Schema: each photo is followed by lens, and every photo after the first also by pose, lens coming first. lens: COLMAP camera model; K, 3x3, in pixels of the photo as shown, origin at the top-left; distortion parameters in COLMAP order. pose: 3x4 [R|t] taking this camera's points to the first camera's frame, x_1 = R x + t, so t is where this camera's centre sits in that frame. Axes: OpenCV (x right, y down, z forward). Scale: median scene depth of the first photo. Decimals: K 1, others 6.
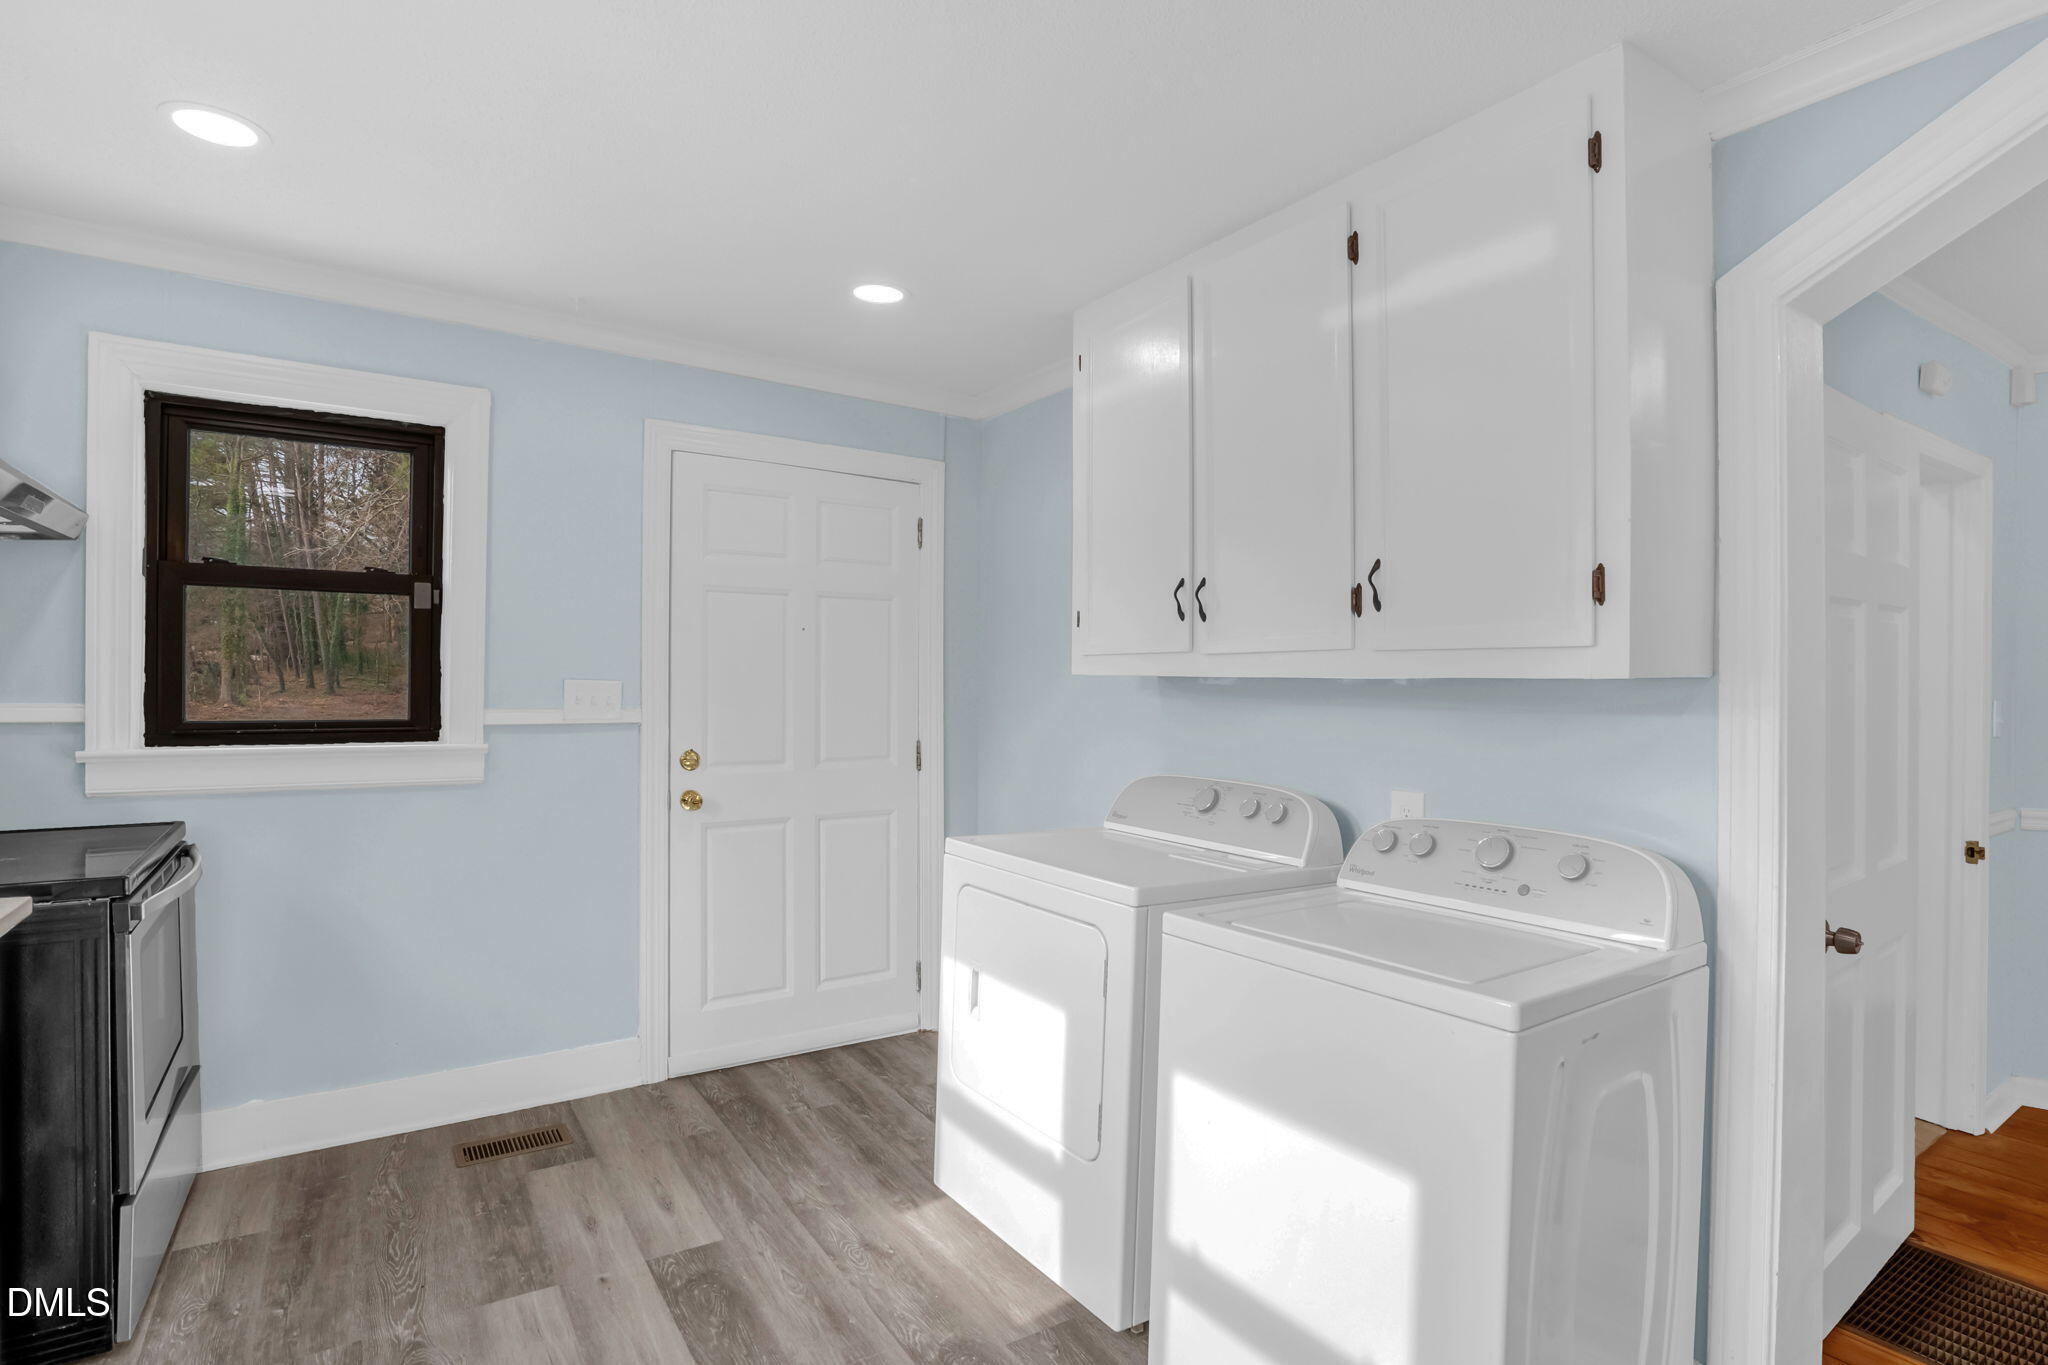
lens RADIAL K [[1059.1, 0, 882.7], [0, 1059.1, 685.5], [0, 0, 1]] dist [-0.035153, 0.007117]
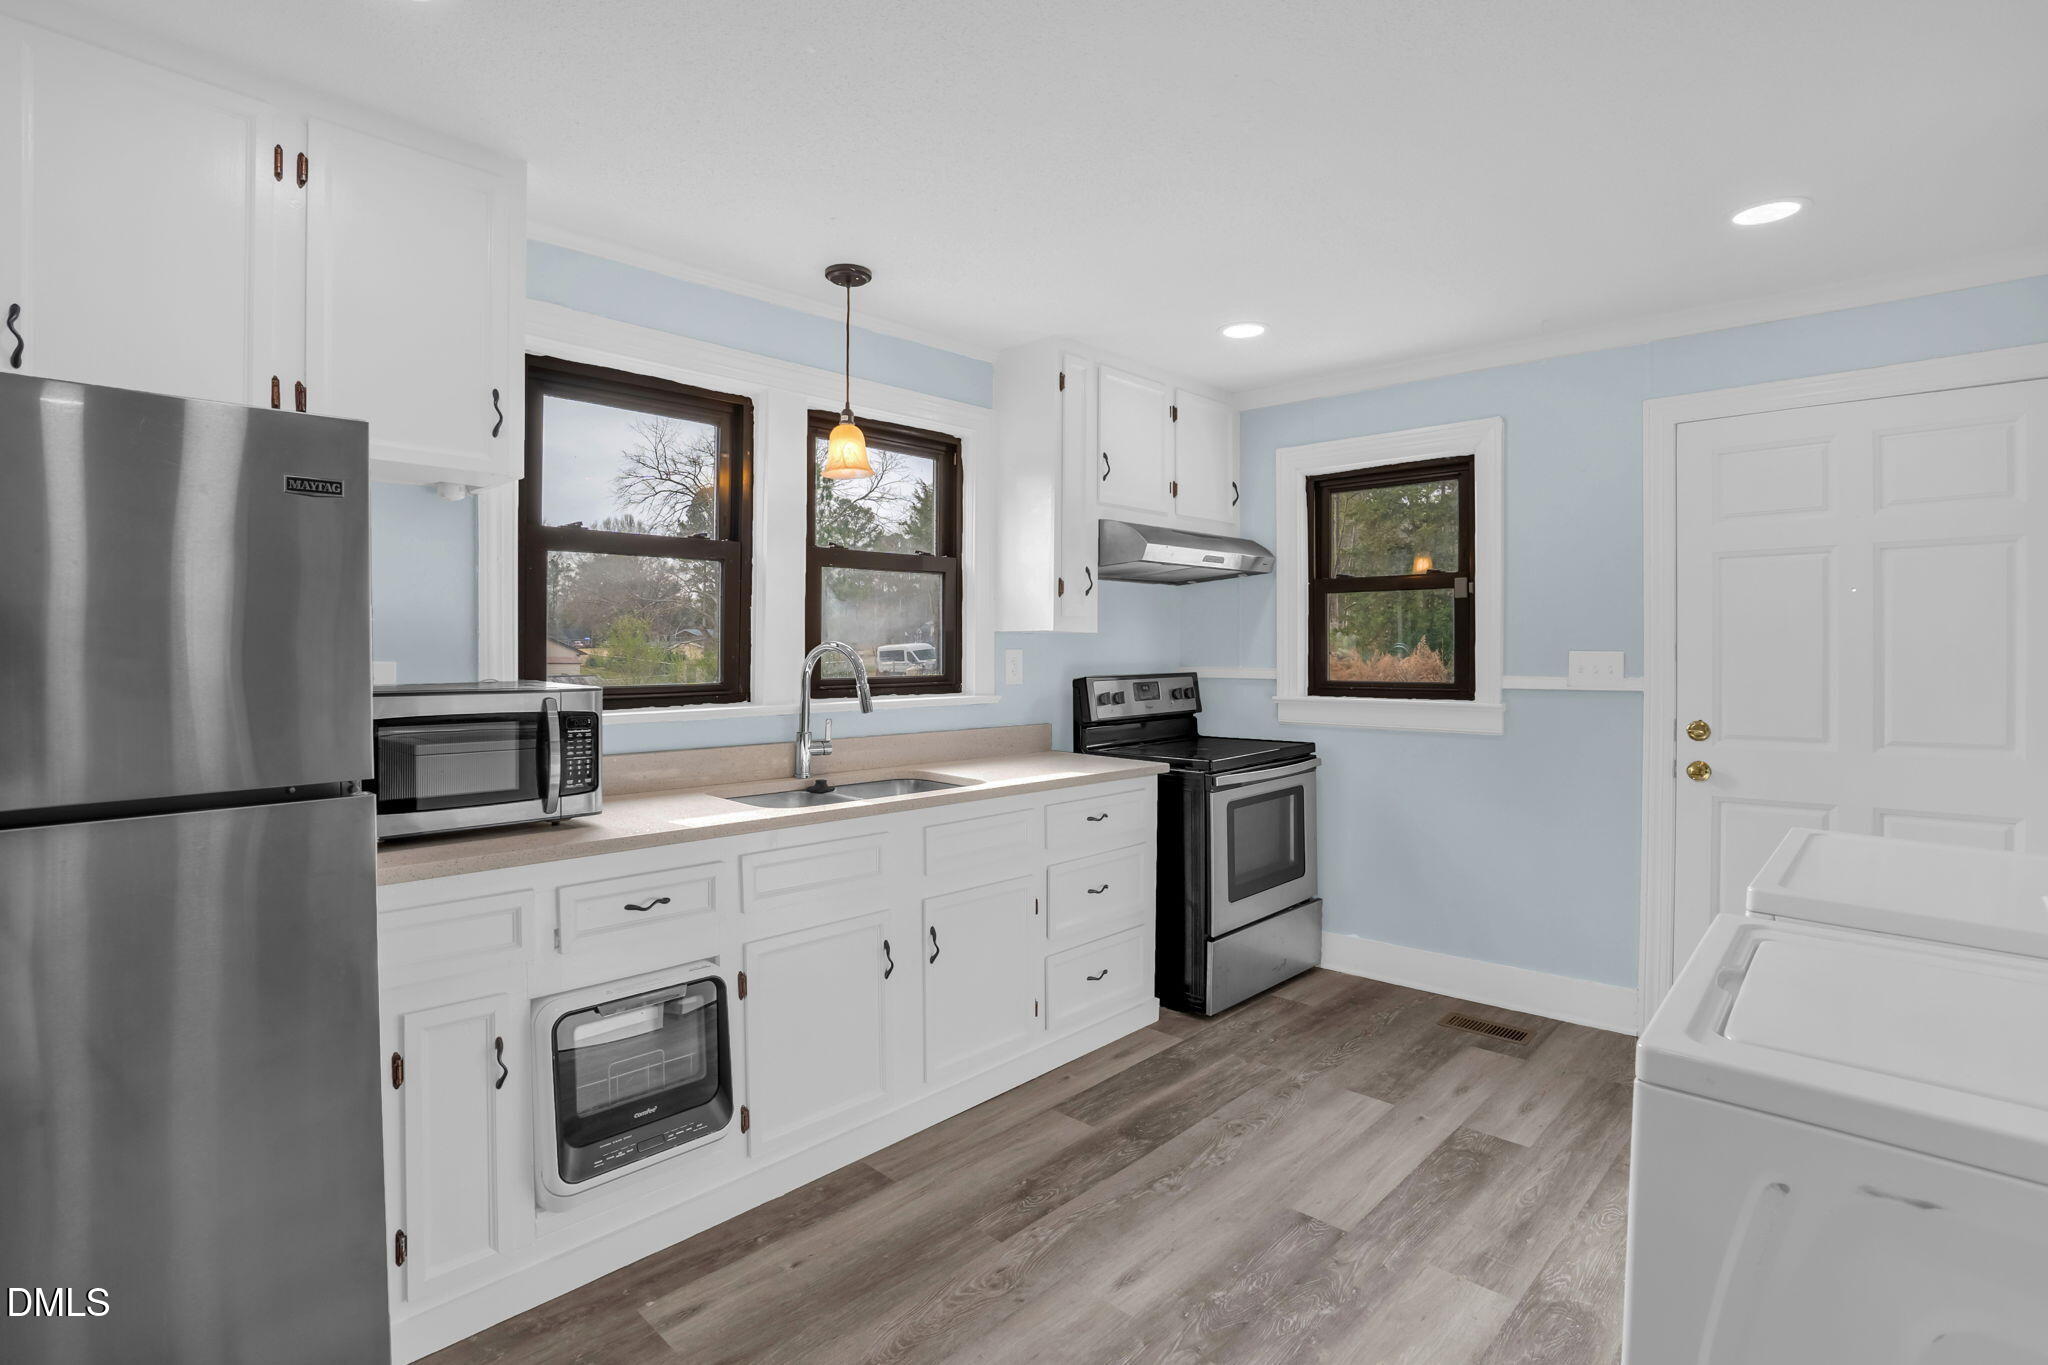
lens RADIAL K [[972.9, 0, 1034.7], [0, 972.9, 661.5], [0, 0, 1]] dist [-0.047959, 0.015656]
pose [[0.249566, -0.003696, -0.968351, 0.654688], [-0.005065, 0.999974, -0.005122, 0.016314], [0.968344, 0.006183, 0.249541, 0.216016]]
